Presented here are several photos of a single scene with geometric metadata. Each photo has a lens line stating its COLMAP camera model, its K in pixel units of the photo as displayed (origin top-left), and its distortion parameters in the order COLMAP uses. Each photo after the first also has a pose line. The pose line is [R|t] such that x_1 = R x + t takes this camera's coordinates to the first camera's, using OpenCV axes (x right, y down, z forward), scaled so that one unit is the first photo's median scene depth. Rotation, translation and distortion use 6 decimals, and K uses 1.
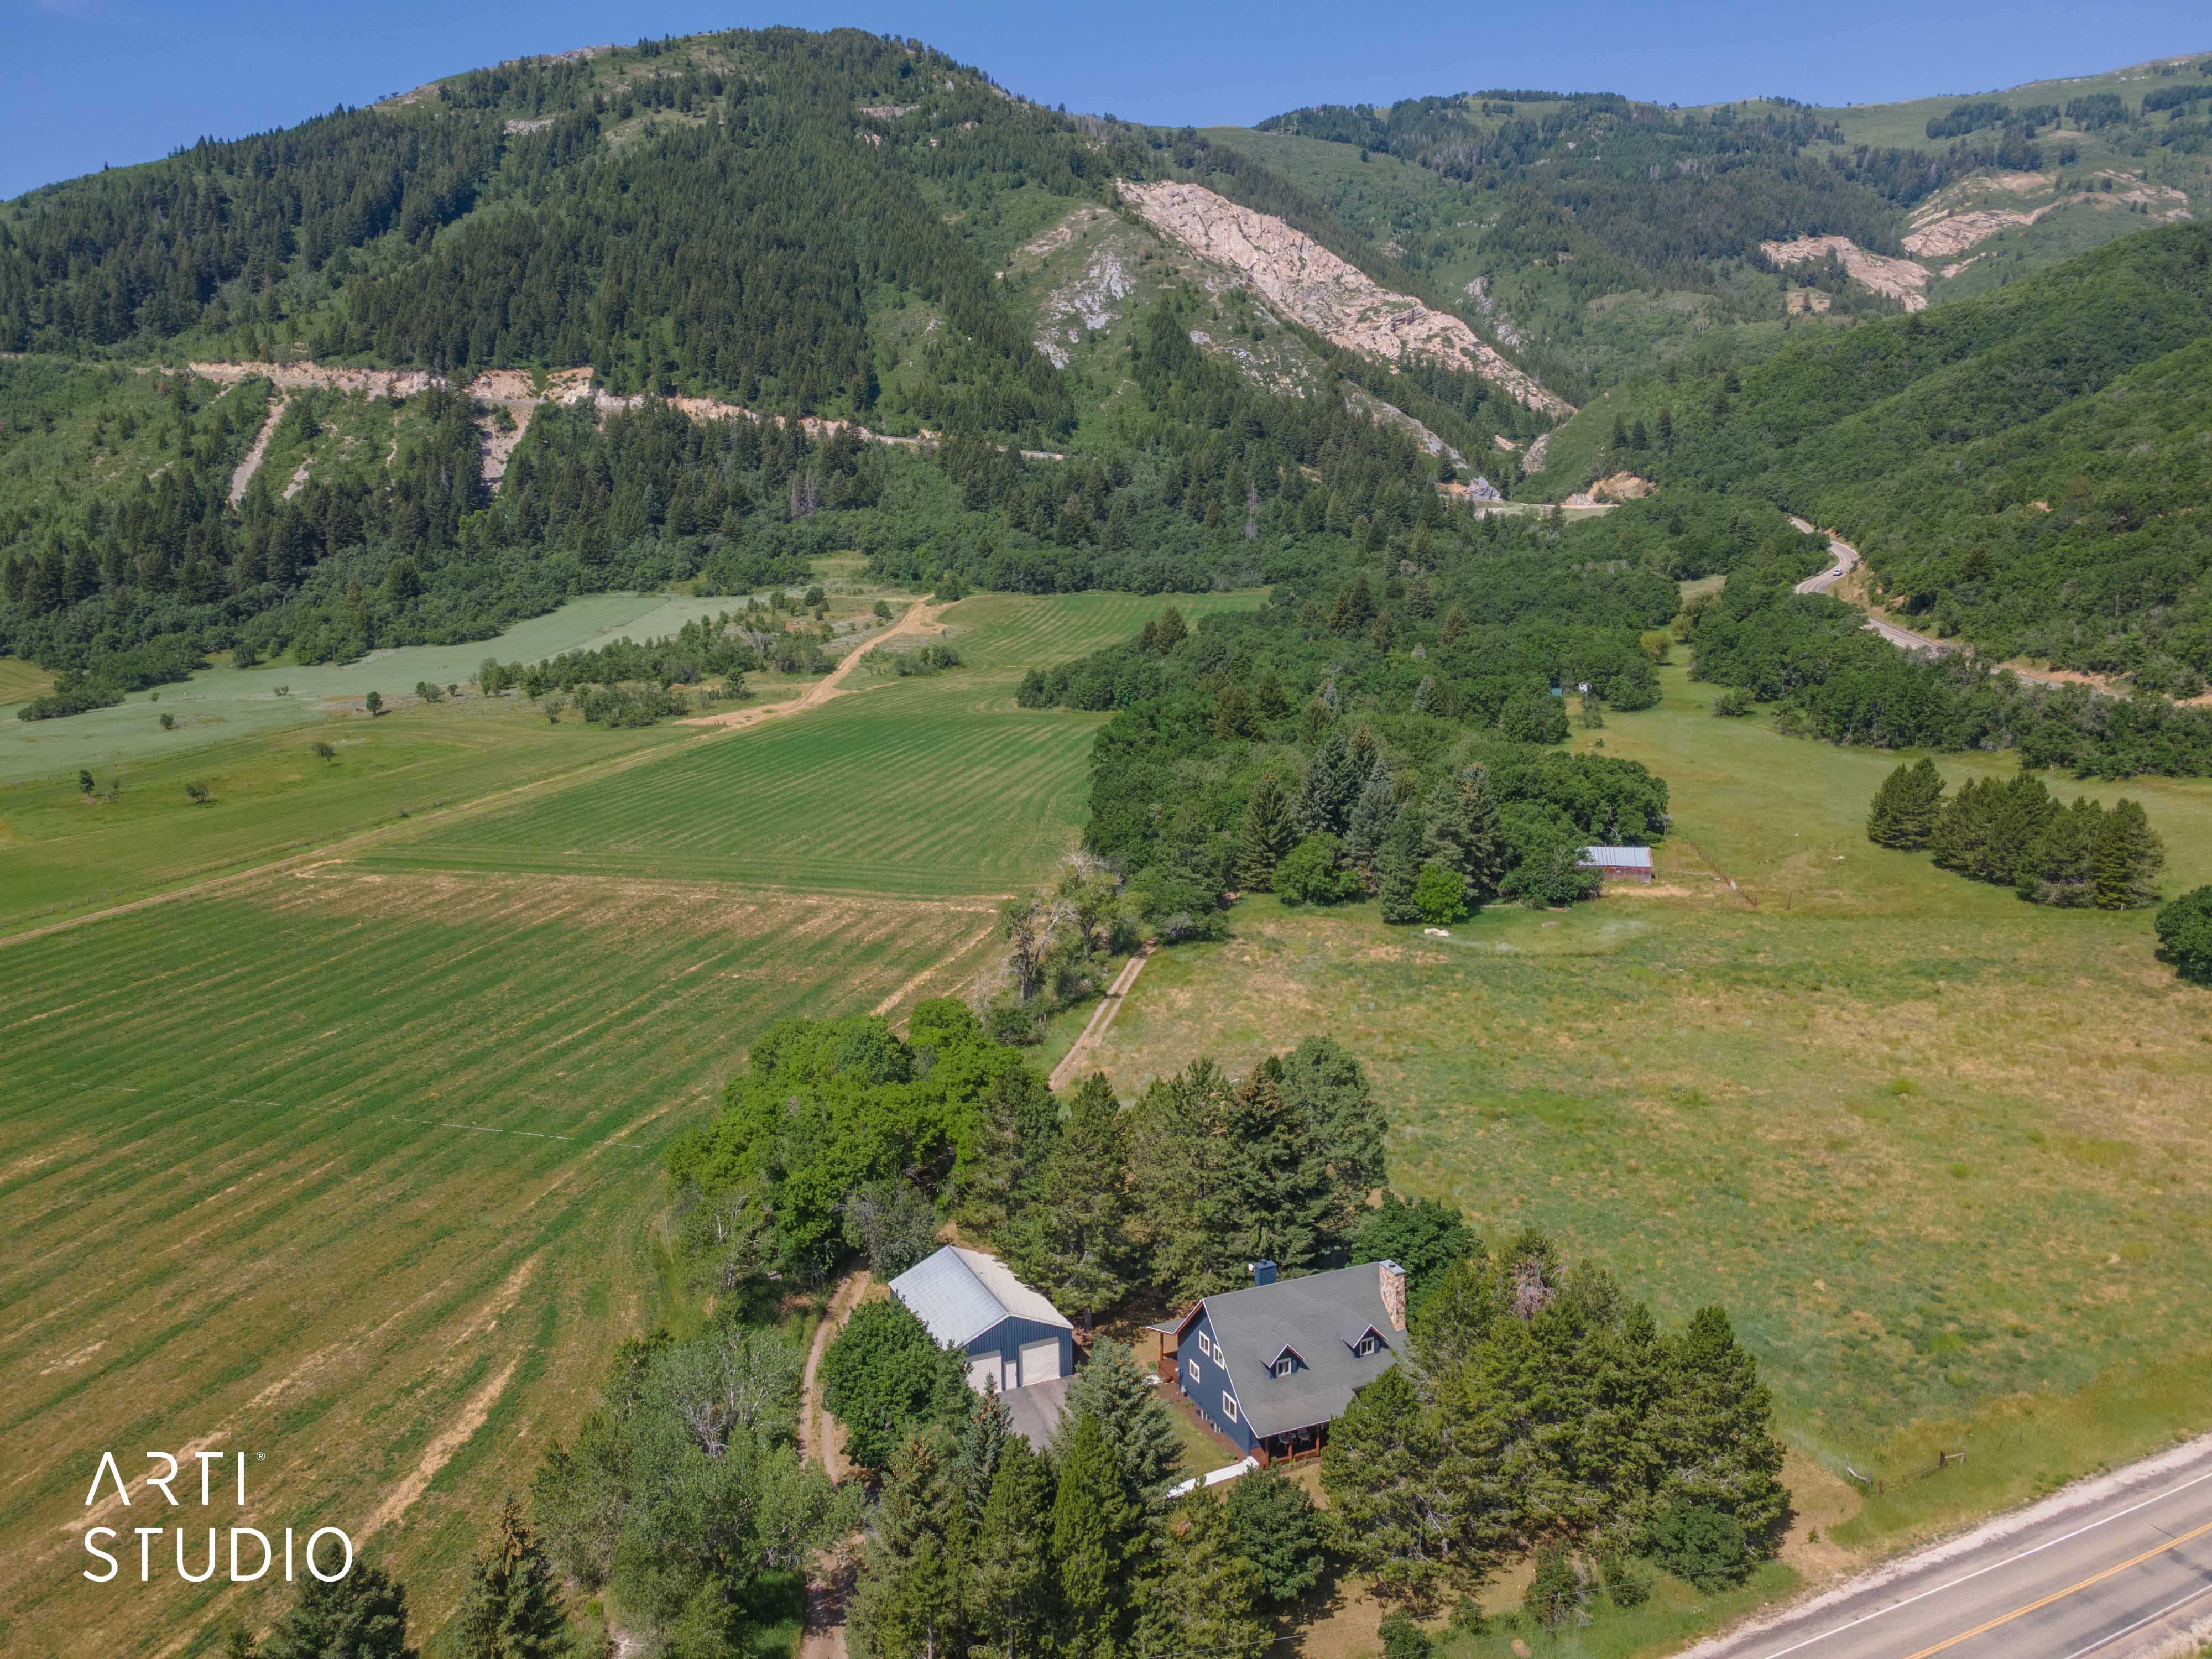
lens RADIAL K [[1622.5, 0, 1089.6], [0, 1622.5, 825.1], [0, 0, 1]] dist [0.001344, 0.078409]
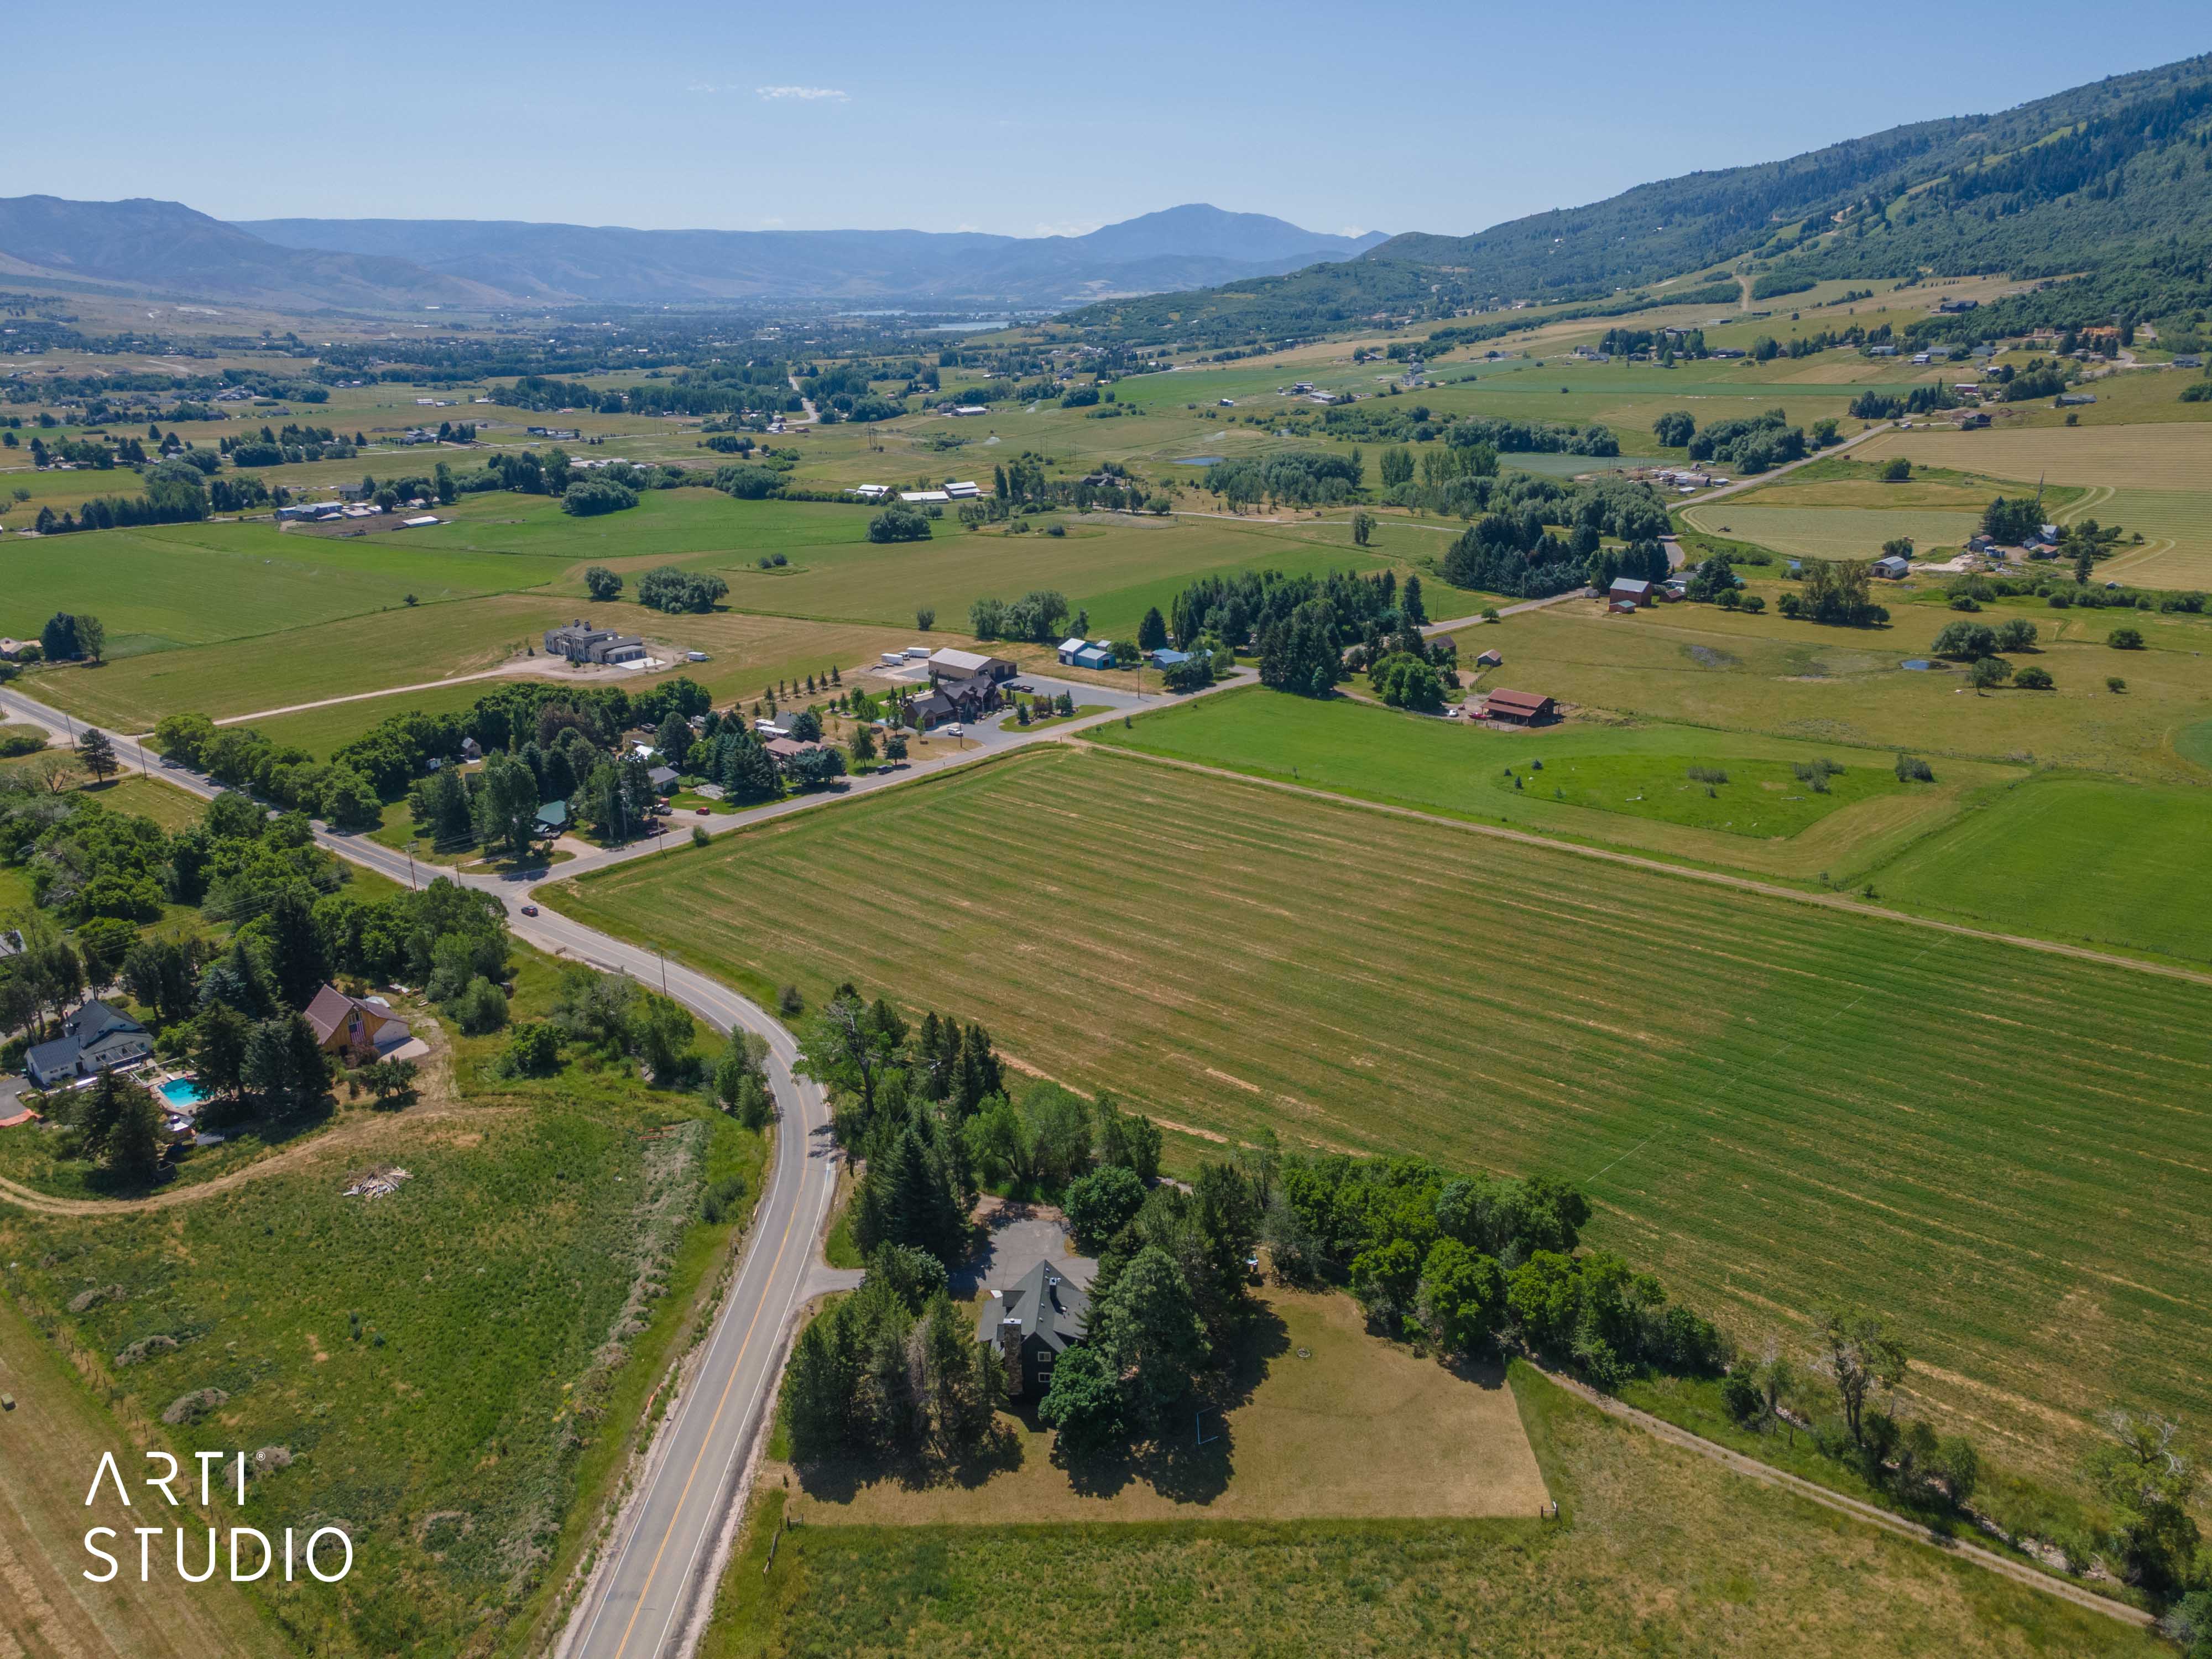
lens RADIAL K [[1635.9, 0, 1093.6], [0, 1635.9, 784.7], [0, 0, 1]] dist [0.053698, 0.001547]
pose [[-0.448072, 0.279914, -0.849047, 0.178324], [-0.128665, 0.919641, 0.371088, -0.107706], [0.884690, 0.275516, -0.376050, 0.196134]]
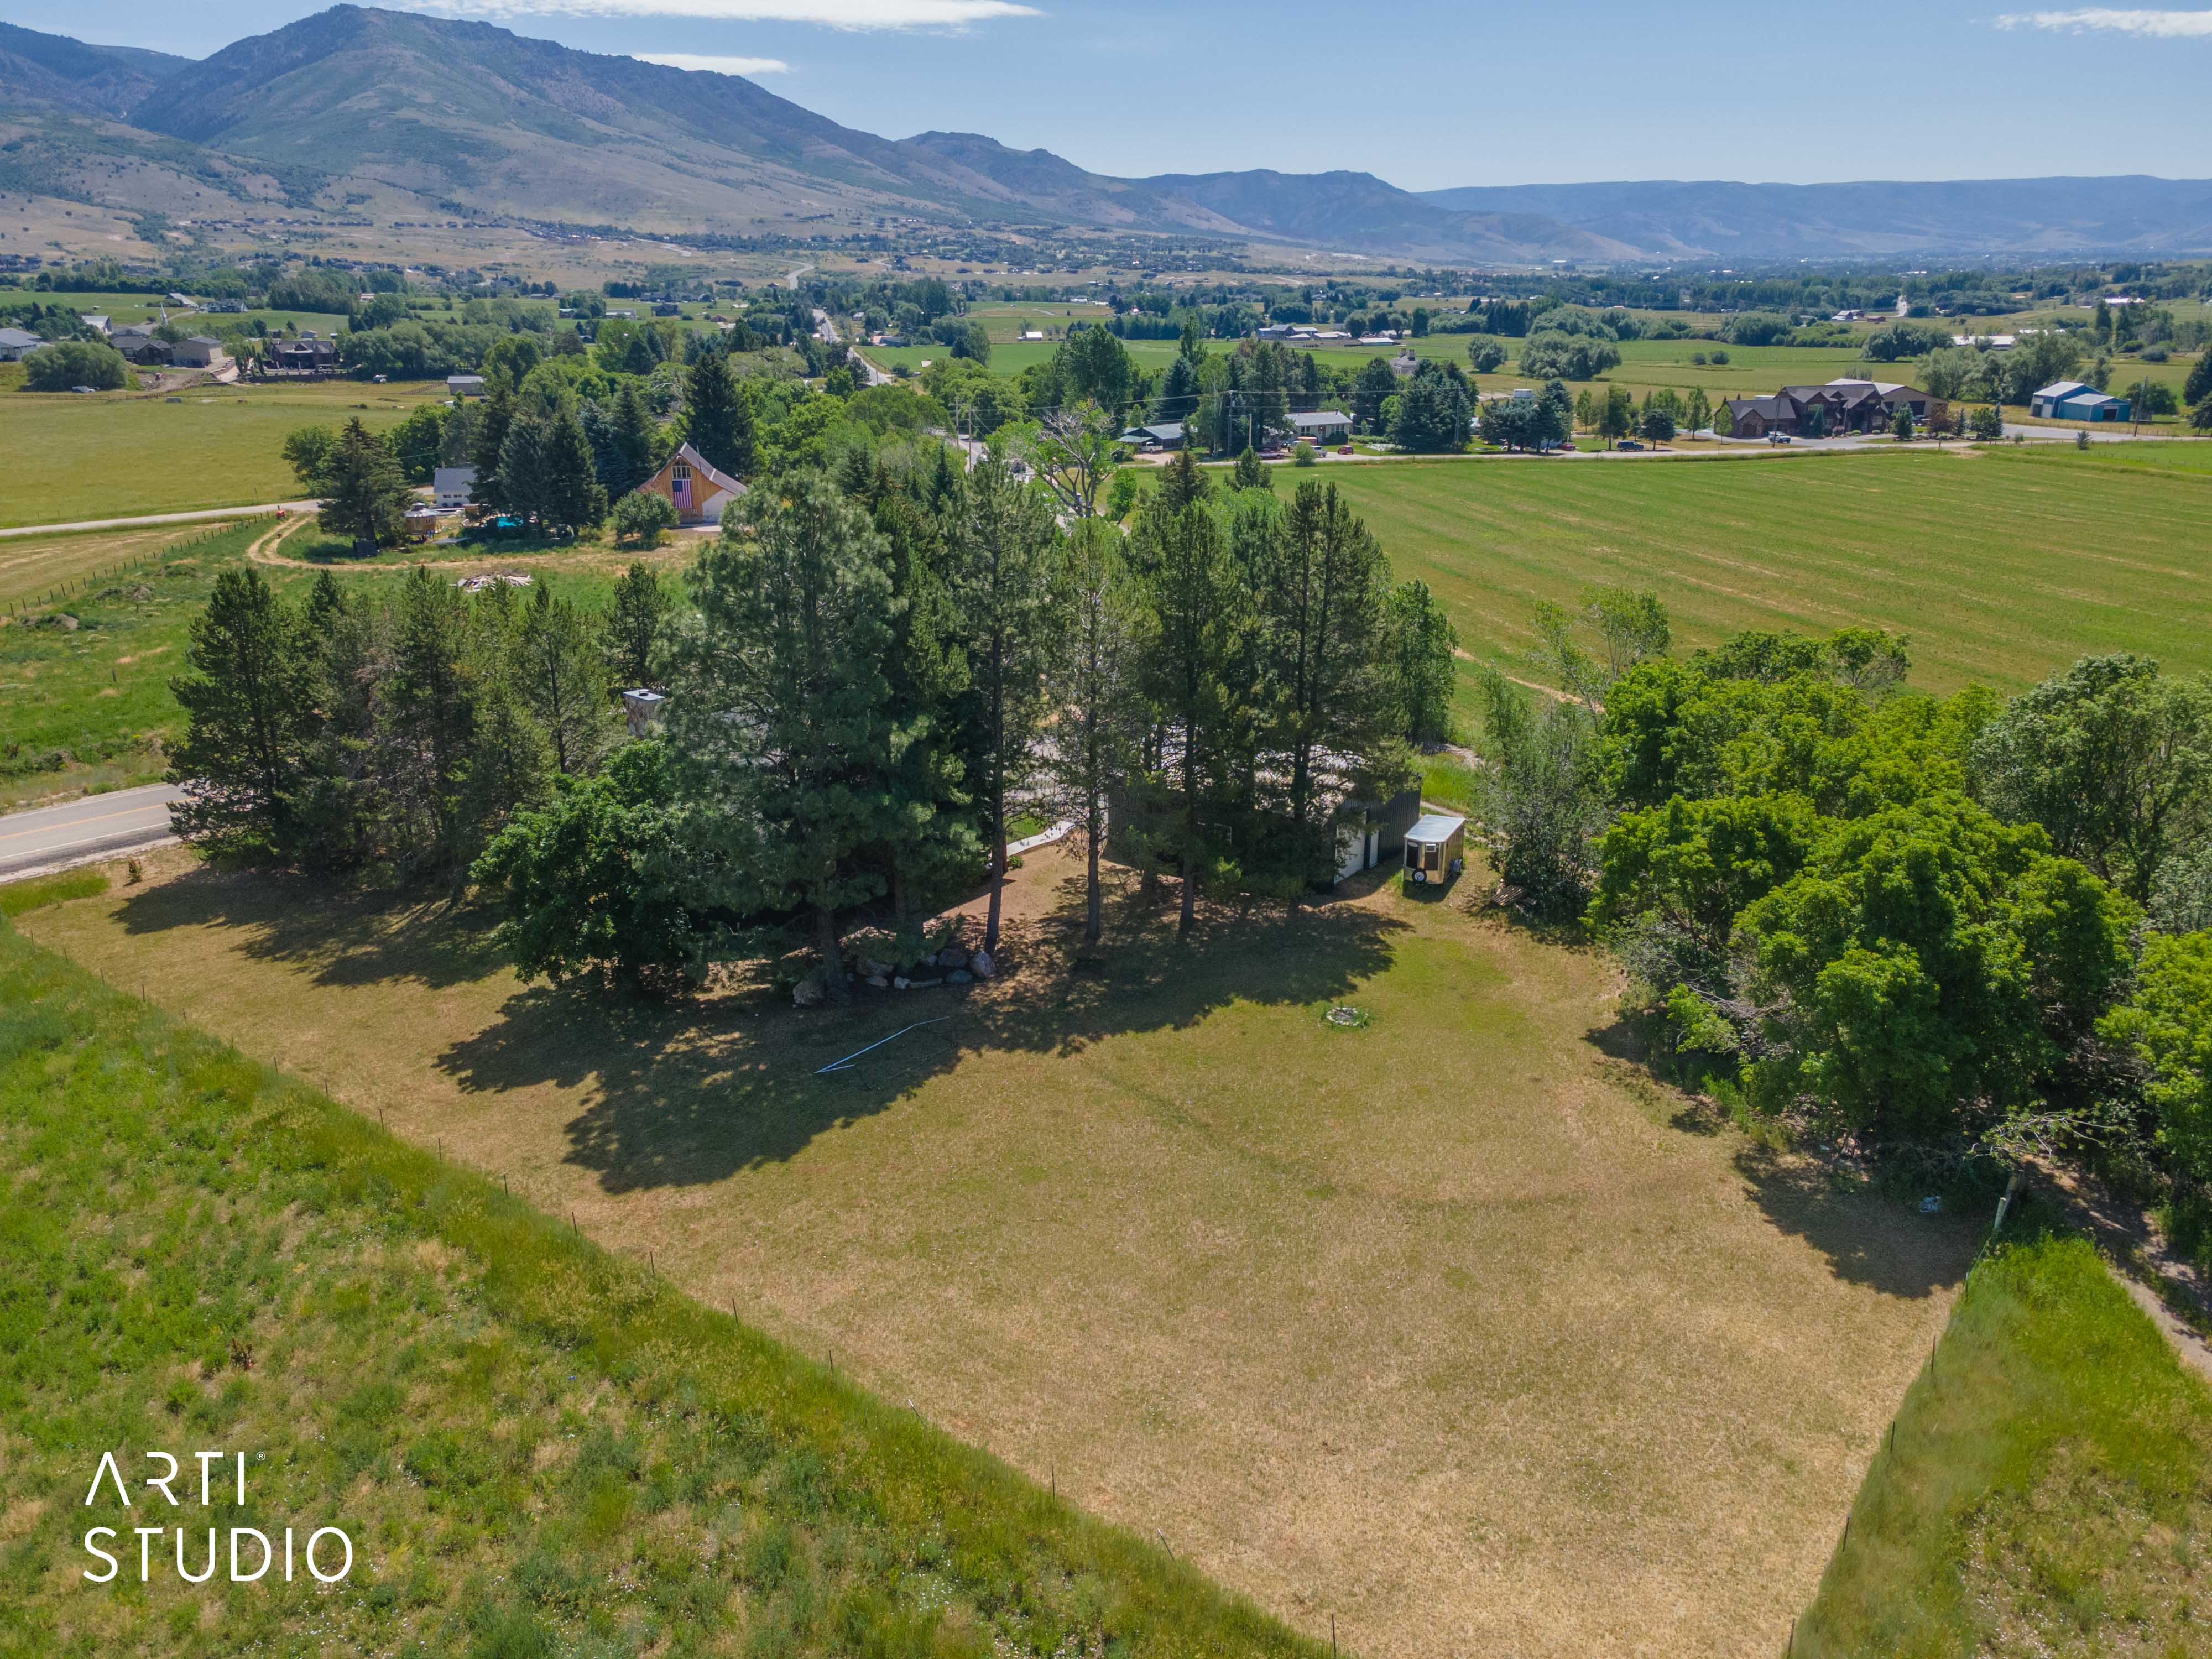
lens RADIAL K [[1607.4, 0, 1096.2], [0, 1607.4, 814.5], [0, 0, 1]] dist [0.039621, 0.033275]
pose [[-0.895676, 0.158892, -0.415352, 0.038708], [-0.054796, 0.887441, 0.457652, -0.000155], [0.441318, 0.432667, -0.786154, 0.206011]]
